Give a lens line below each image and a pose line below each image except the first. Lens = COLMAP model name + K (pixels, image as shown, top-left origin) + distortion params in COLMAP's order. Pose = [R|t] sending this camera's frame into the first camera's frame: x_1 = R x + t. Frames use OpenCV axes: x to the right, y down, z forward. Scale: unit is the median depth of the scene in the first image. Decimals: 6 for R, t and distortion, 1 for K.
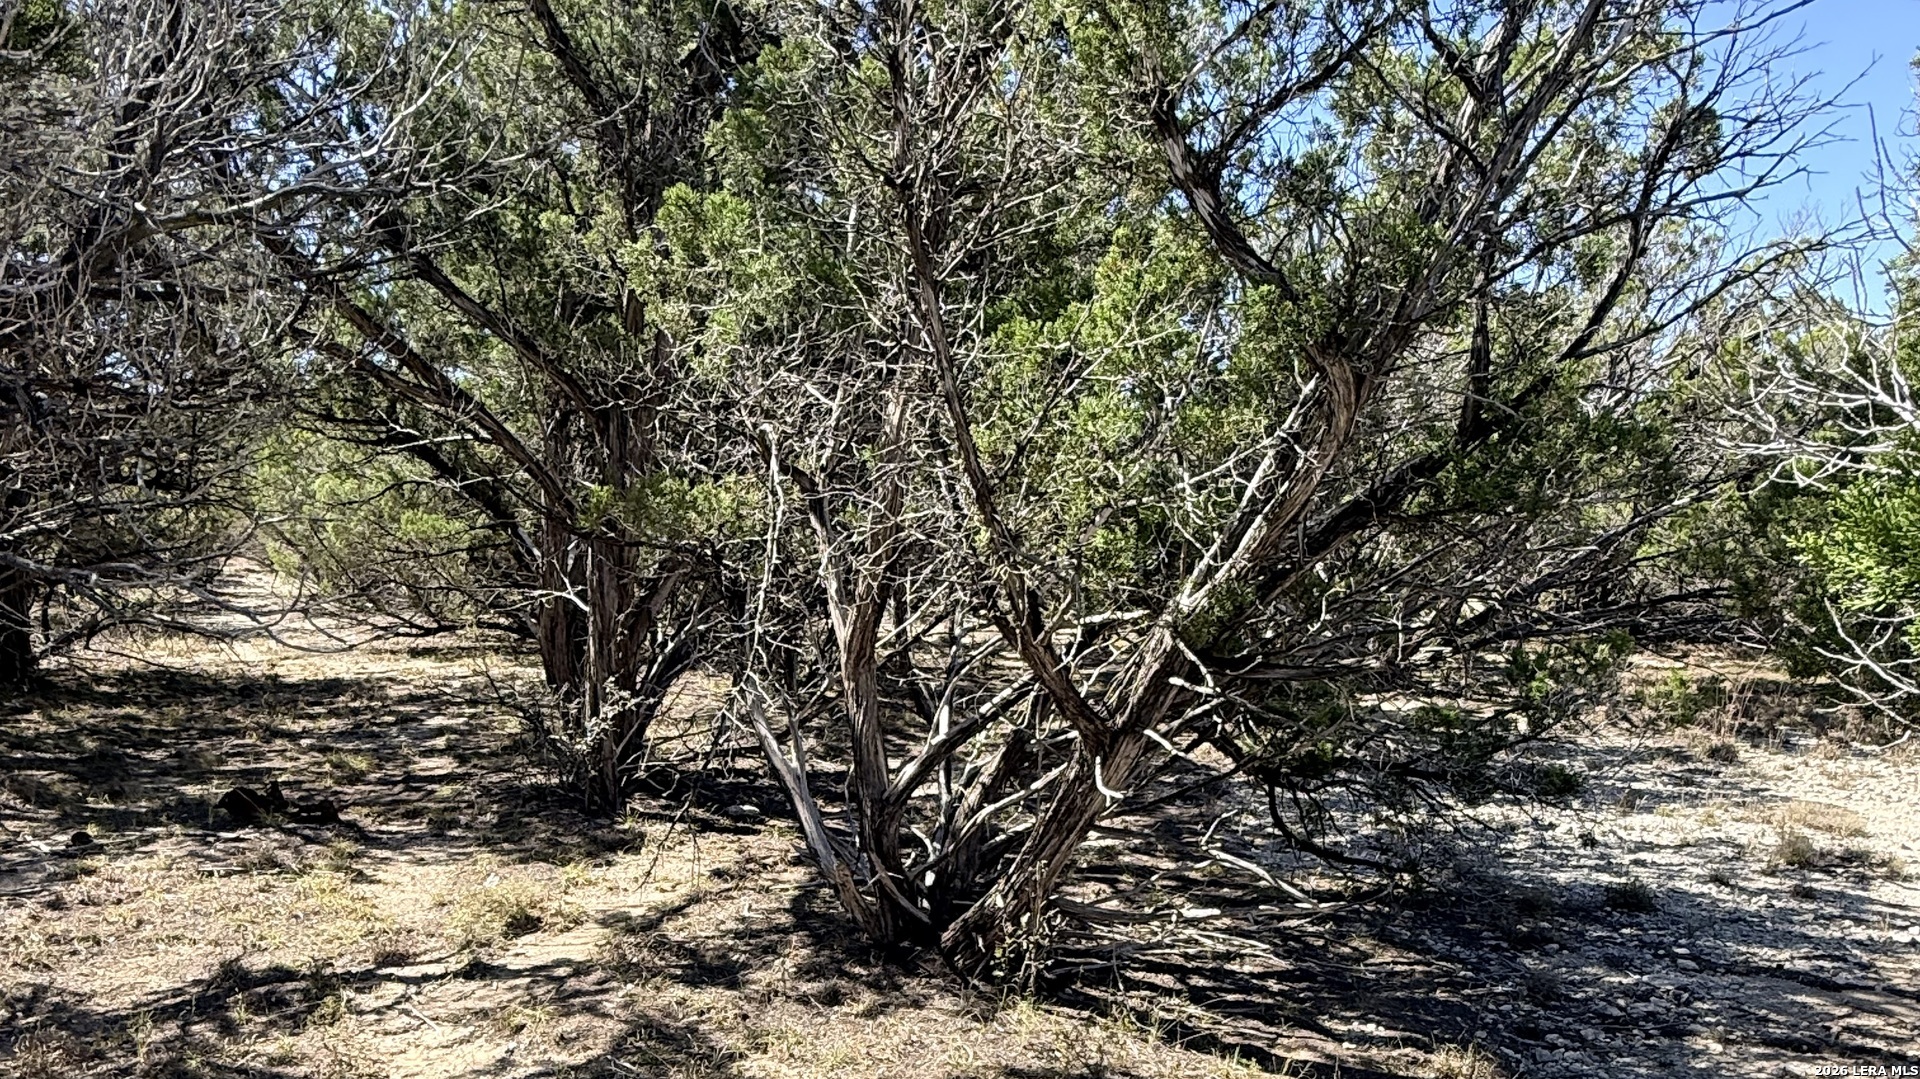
lens RADIAL K [[1506.9, 0, 964.0], [0, 1506.9, 550.8], [0, 0, 1]] dist [0.004008, 0.008640]
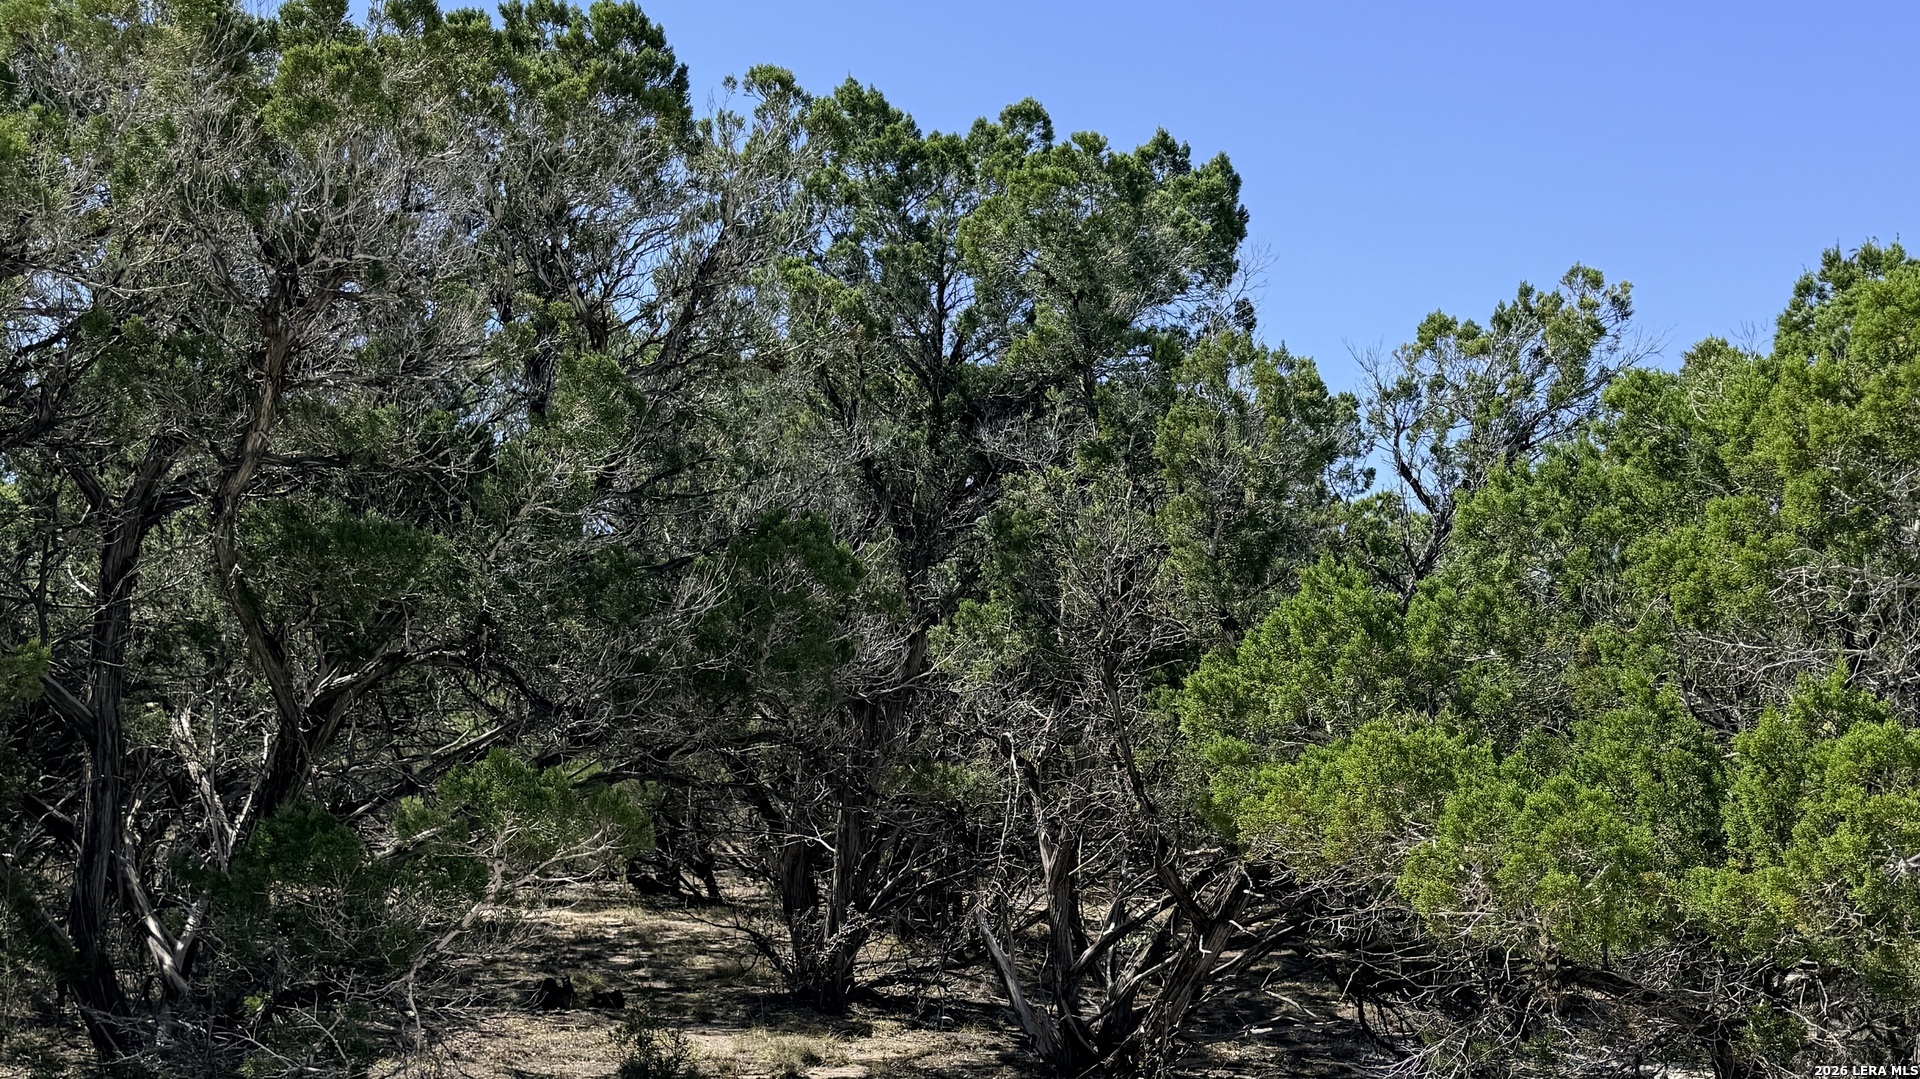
lens RADIAL K [[1650.9, 0, 962.3], [0, 1650.9, 544.0], [0, 0, 1]] dist [-0.013908, -0.001849]
pose [[0.995560, 0.009541, -0.093643, -0.013579], [-0.024229, 0.987302, -0.156993, -0.003704], [0.090956, 0.158565, 0.983150, -0.984977]]
